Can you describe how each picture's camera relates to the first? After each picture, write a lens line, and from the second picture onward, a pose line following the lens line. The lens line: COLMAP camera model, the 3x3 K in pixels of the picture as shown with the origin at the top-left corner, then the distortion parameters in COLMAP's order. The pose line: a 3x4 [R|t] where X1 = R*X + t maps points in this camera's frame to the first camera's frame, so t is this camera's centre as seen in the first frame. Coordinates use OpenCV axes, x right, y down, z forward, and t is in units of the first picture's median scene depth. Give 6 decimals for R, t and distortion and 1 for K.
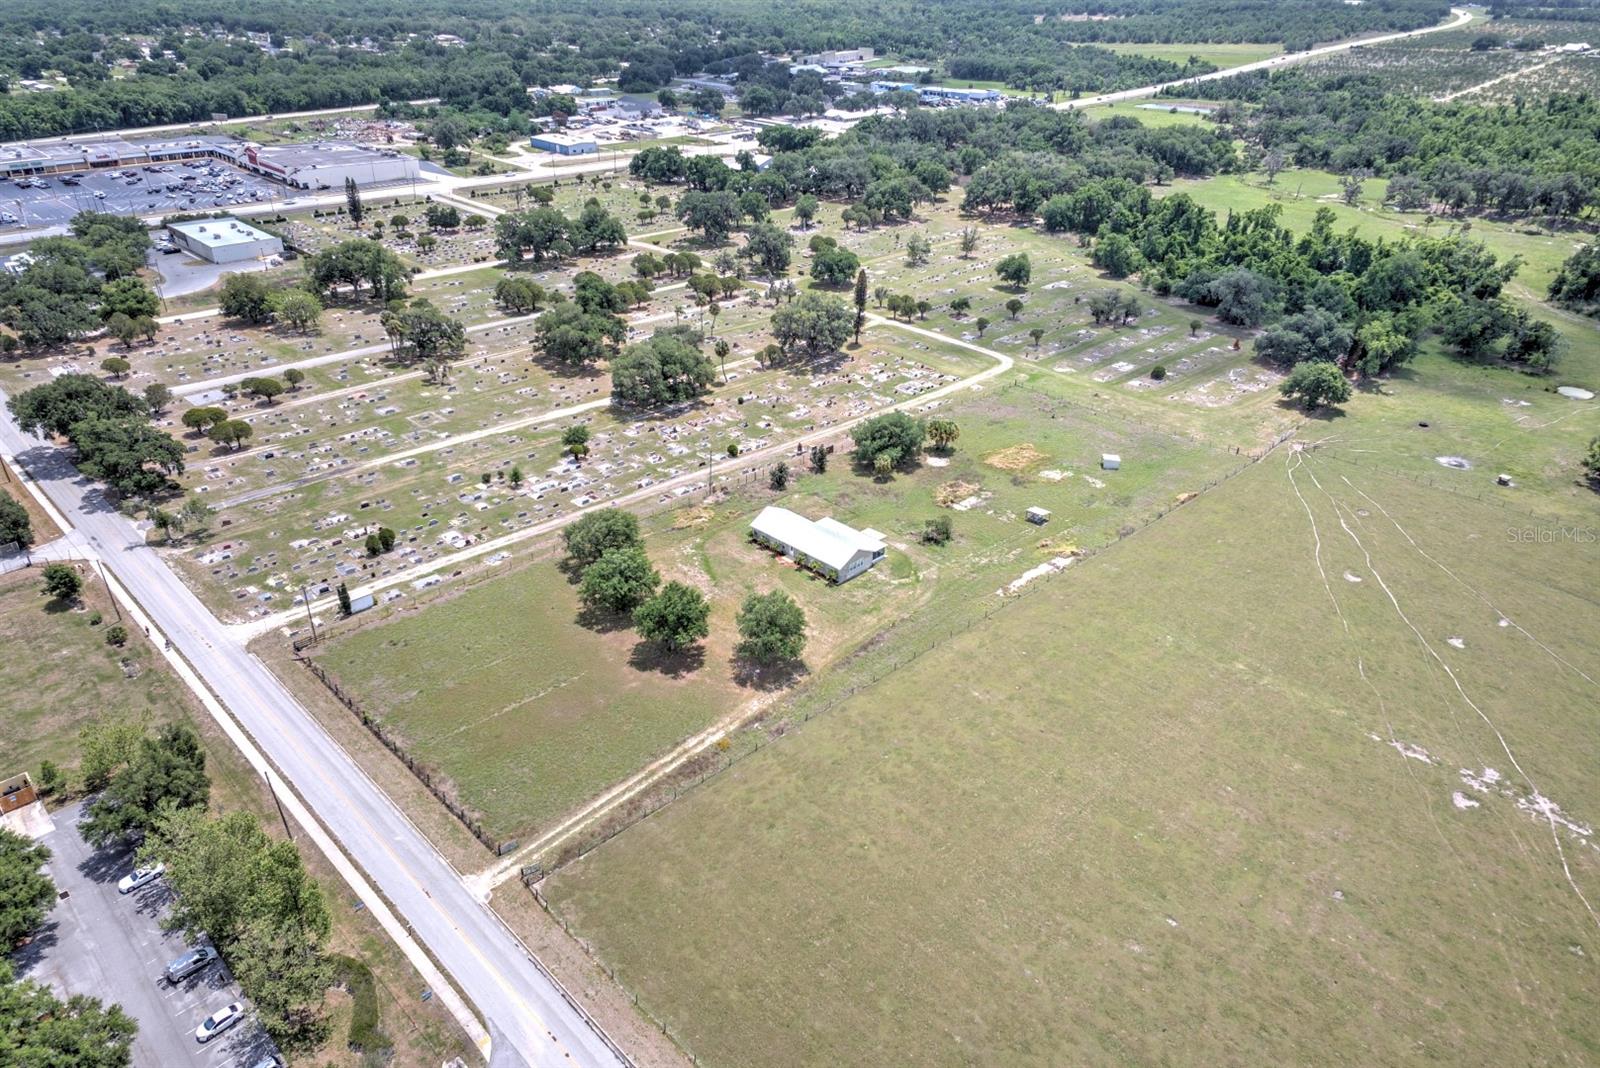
lens RADIAL K [[1068.6, 0, 800.0], [0, 1068.6, 534.0], [0, 0, 1]] dist [0.063798, -0.029803]
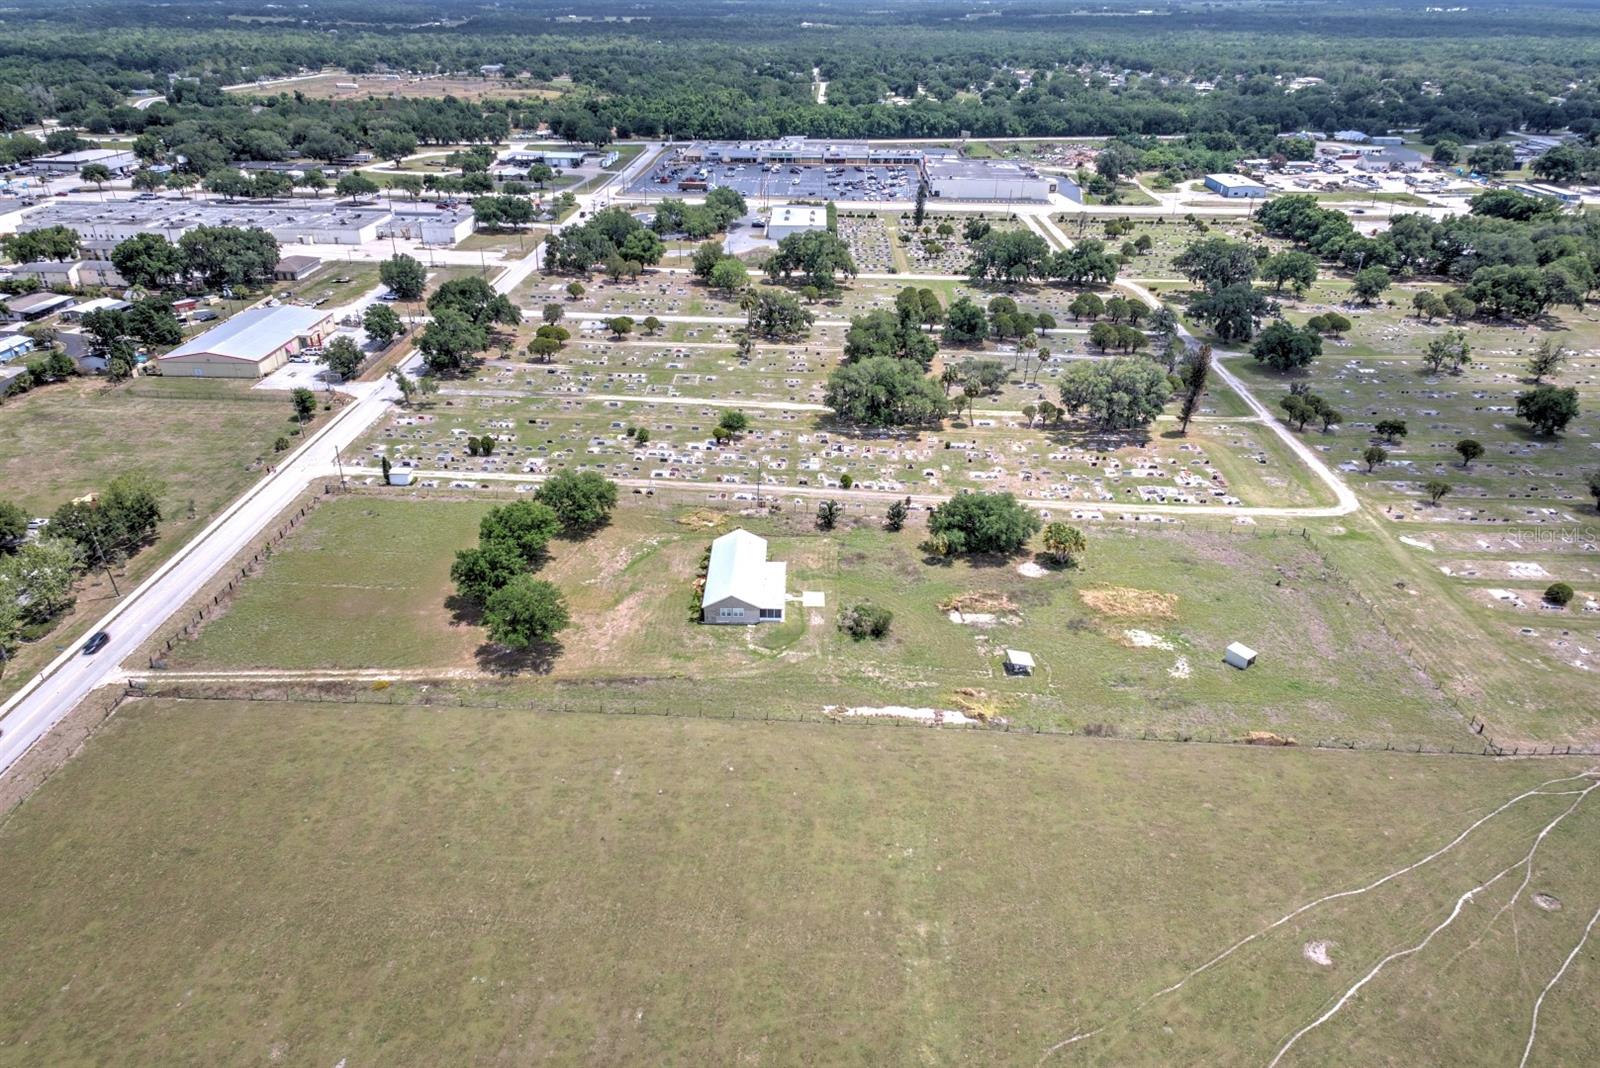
lens RADIAL K [[1068.6, 0, 800.0], [0, 1068.6, 534.0], [0, 0, 1]] dist [0.063798, -0.029803]
pose [[0.699479, 0.323119, -0.637435, 0.513299], [-0.346540, 0.933425, 0.092888, -0.107894], [0.625011, 0.155924, 0.764885, 0.279784]]
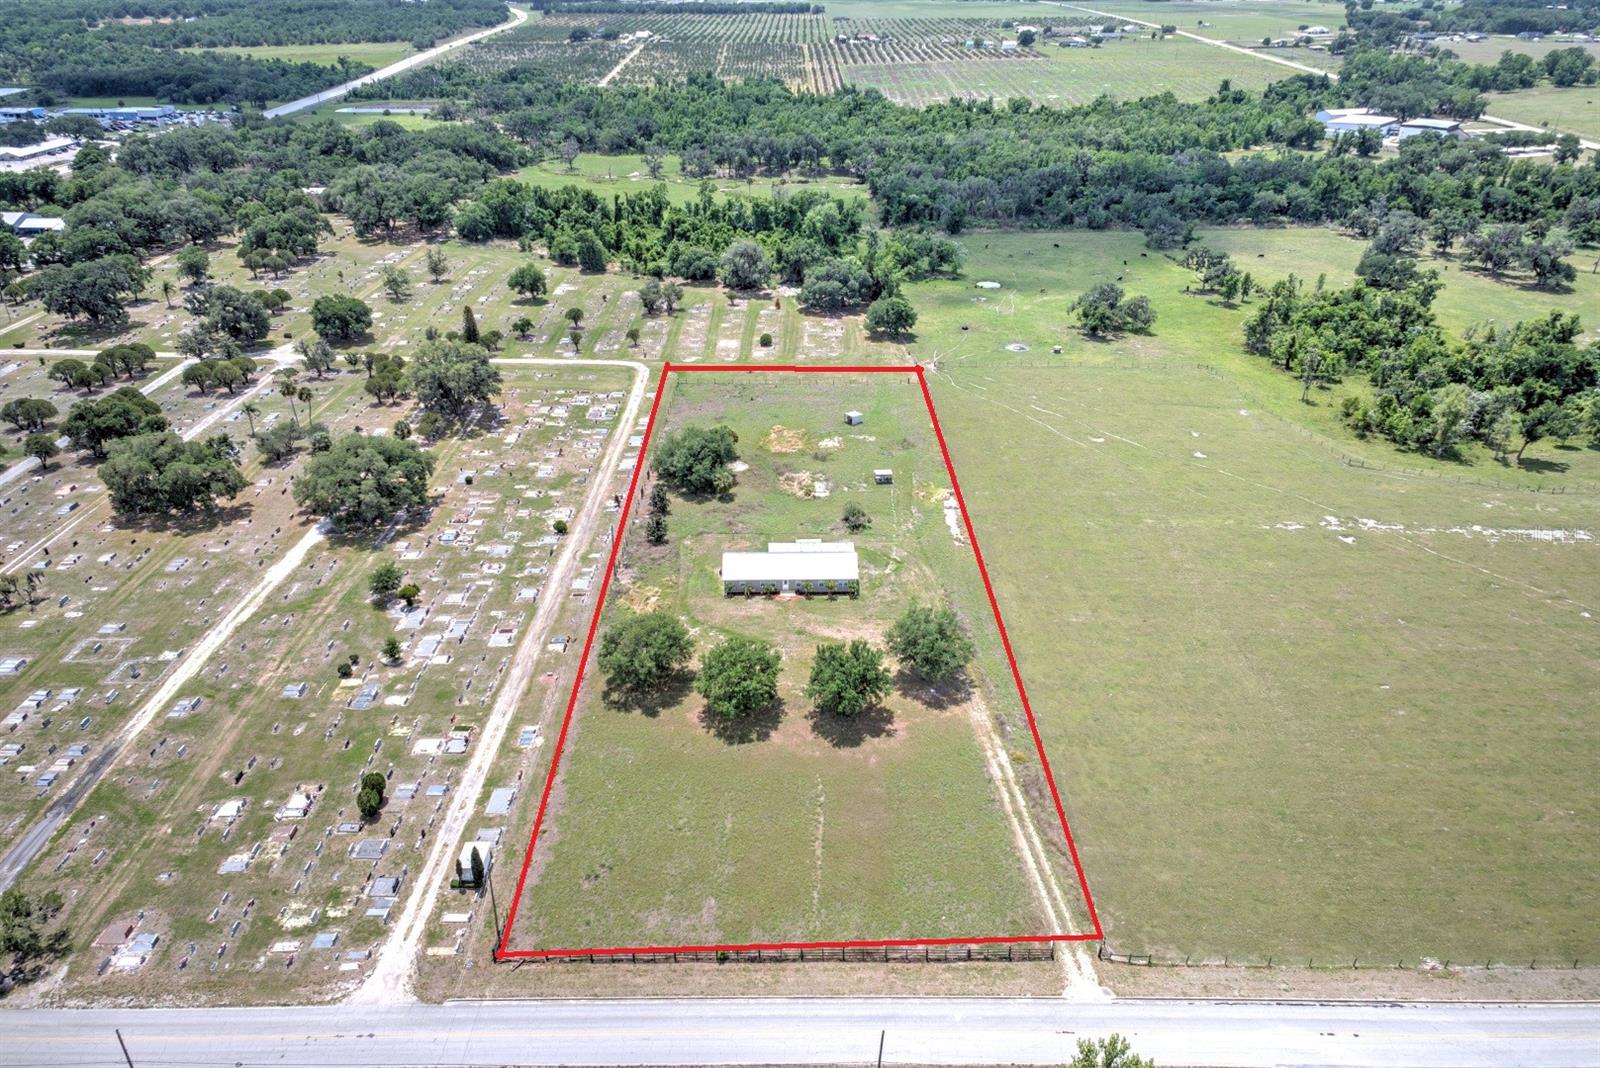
lens RADIAL K [[1068.6, 0, 800.0], [0, 1068.6, 534.0], [0, 0, 1]] dist [0.063798, -0.029803]
pose [[0.695296, -0.346711, 0.629567, -0.475215], [0.346568, 0.929122, 0.128928, -0.117706], [-0.629646, 0.128545, 0.766174, 0.221775]]
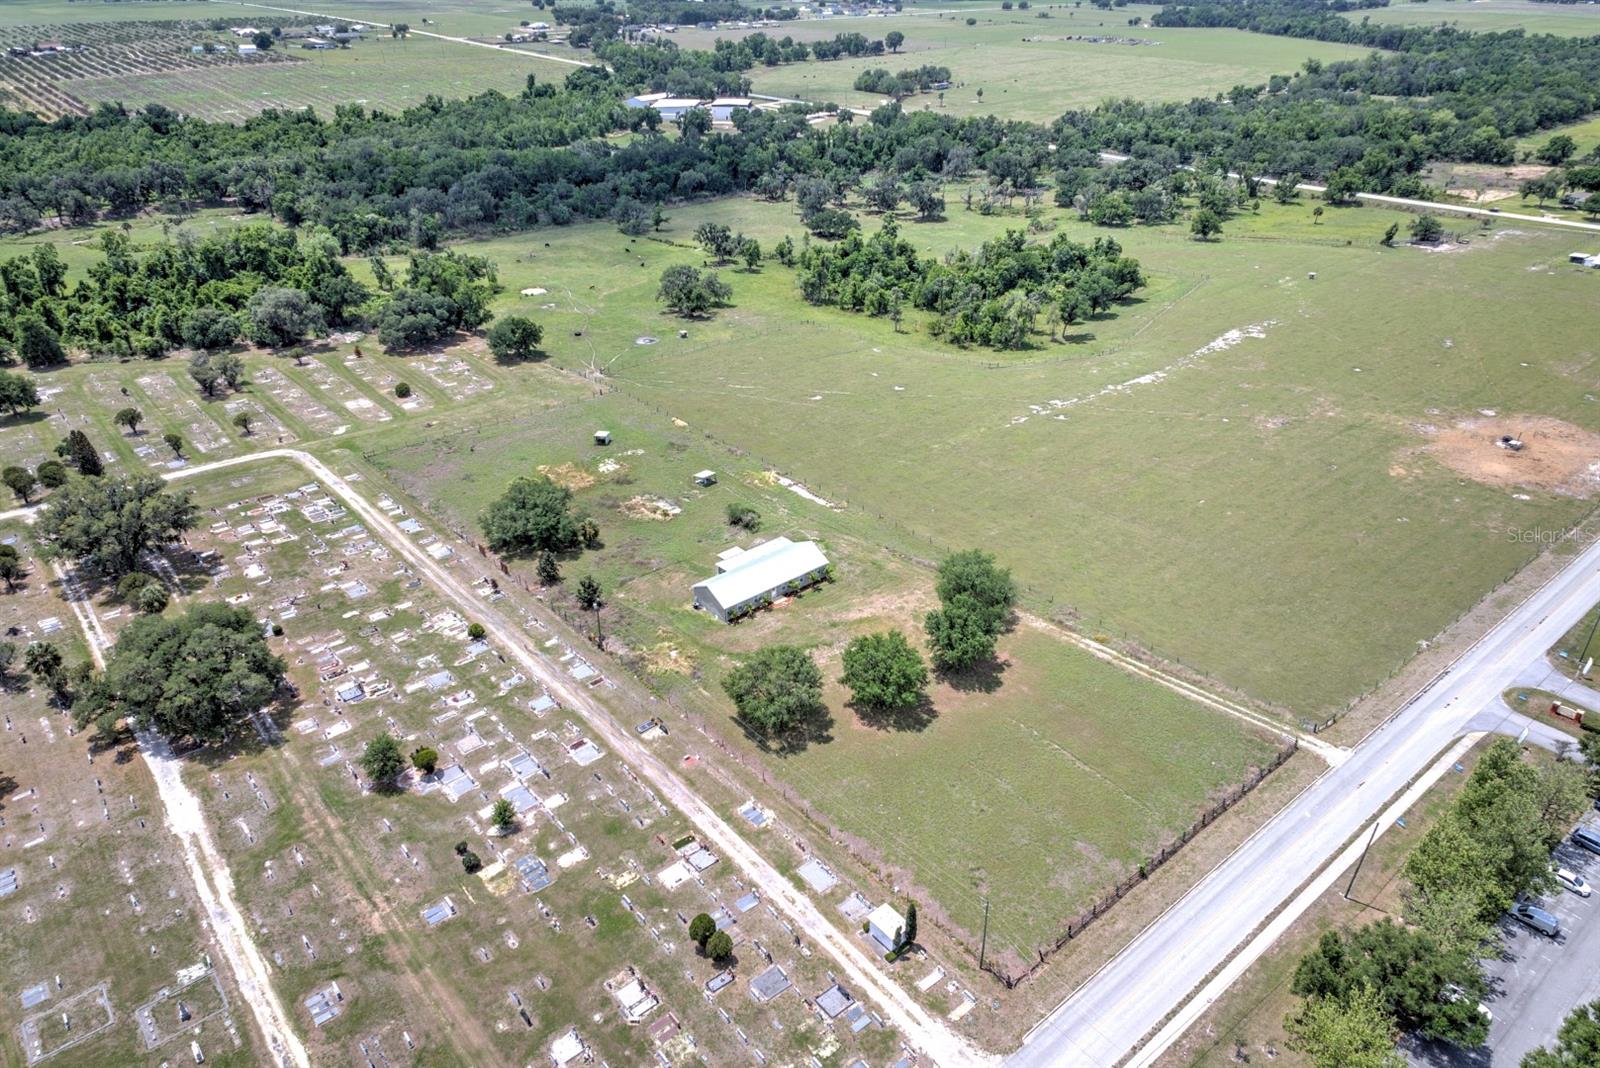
lens RADIAL K [[1068.6, 0, 800.0], [0, 1068.6, 534.0], [0, 0, 1]] dist [0.063798, -0.029803]
pose [[0.074308, -0.482557, 0.872707, -0.658902], [0.480248, 0.784279, 0.392770, -0.314313], [-0.873980, 0.389929, 0.290025, 0.570911]]
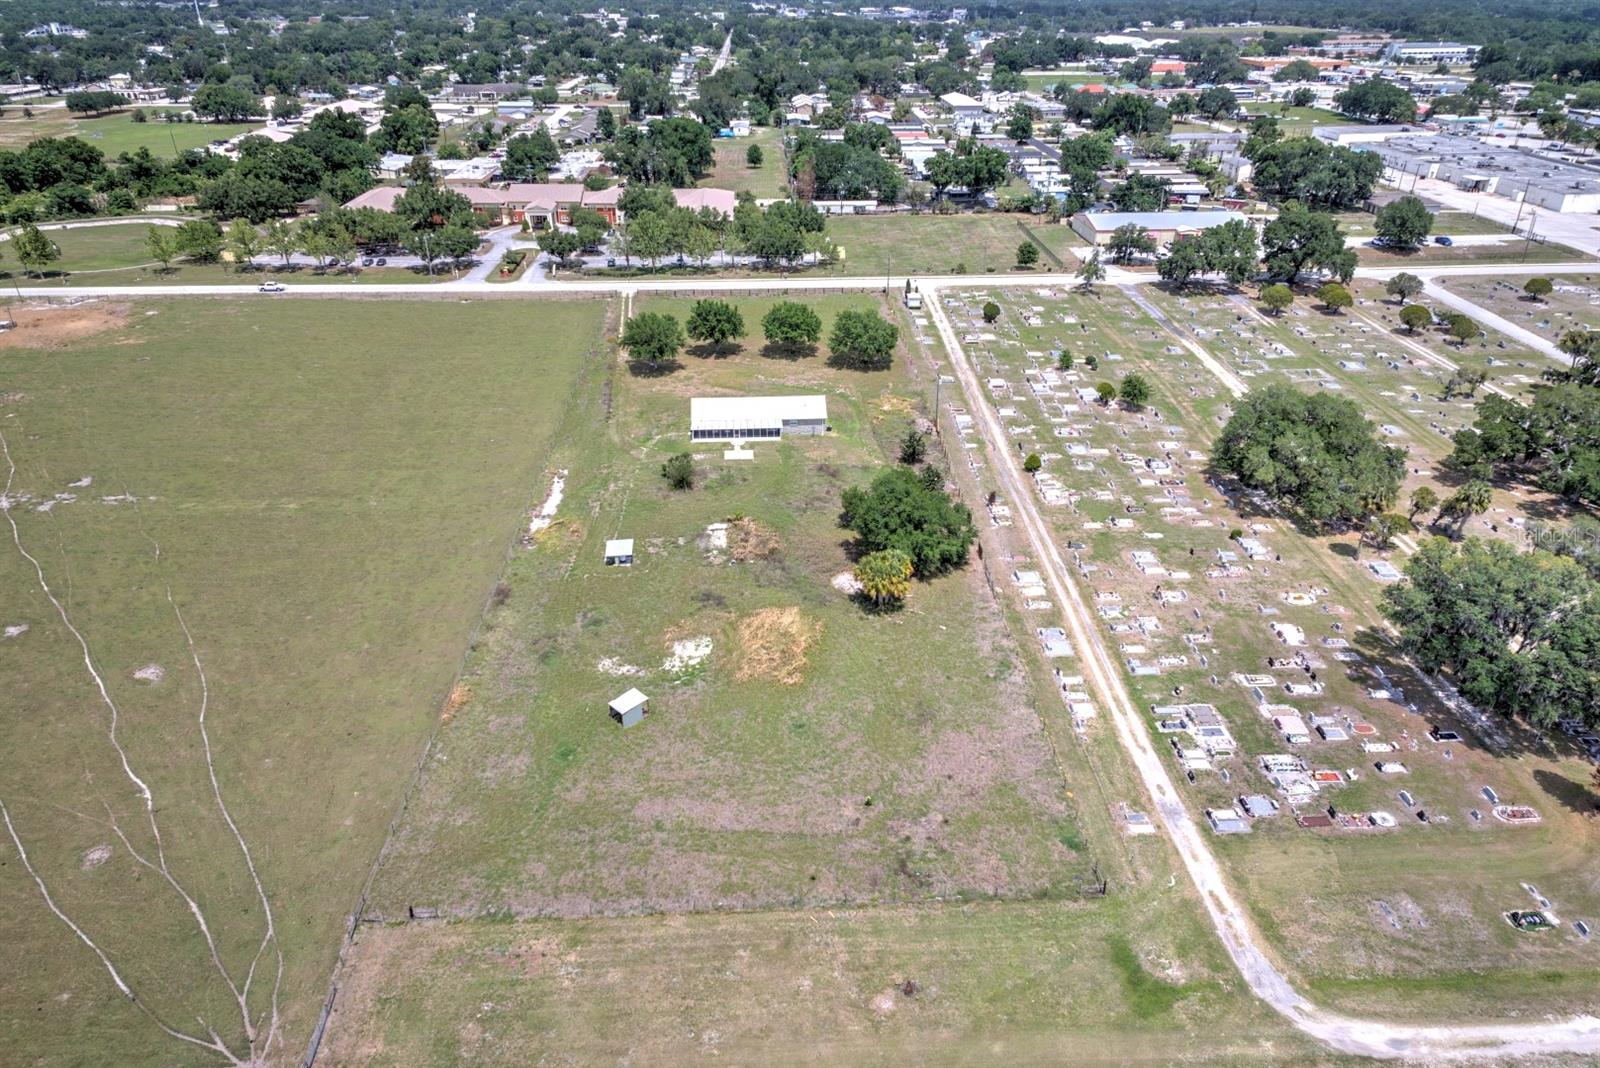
lens RADIAL K [[1068.6, 0, 800.0], [0, 1068.6, 534.0], [0, 0, 1]] dist [0.063798, -0.029803]
pose [[-0.668221, 0.337625, -0.662941, 0.542338], [-0.360963, 0.632046, 0.685728, -0.491180], [0.650528, 0.697515, -0.300476, 1.155023]]
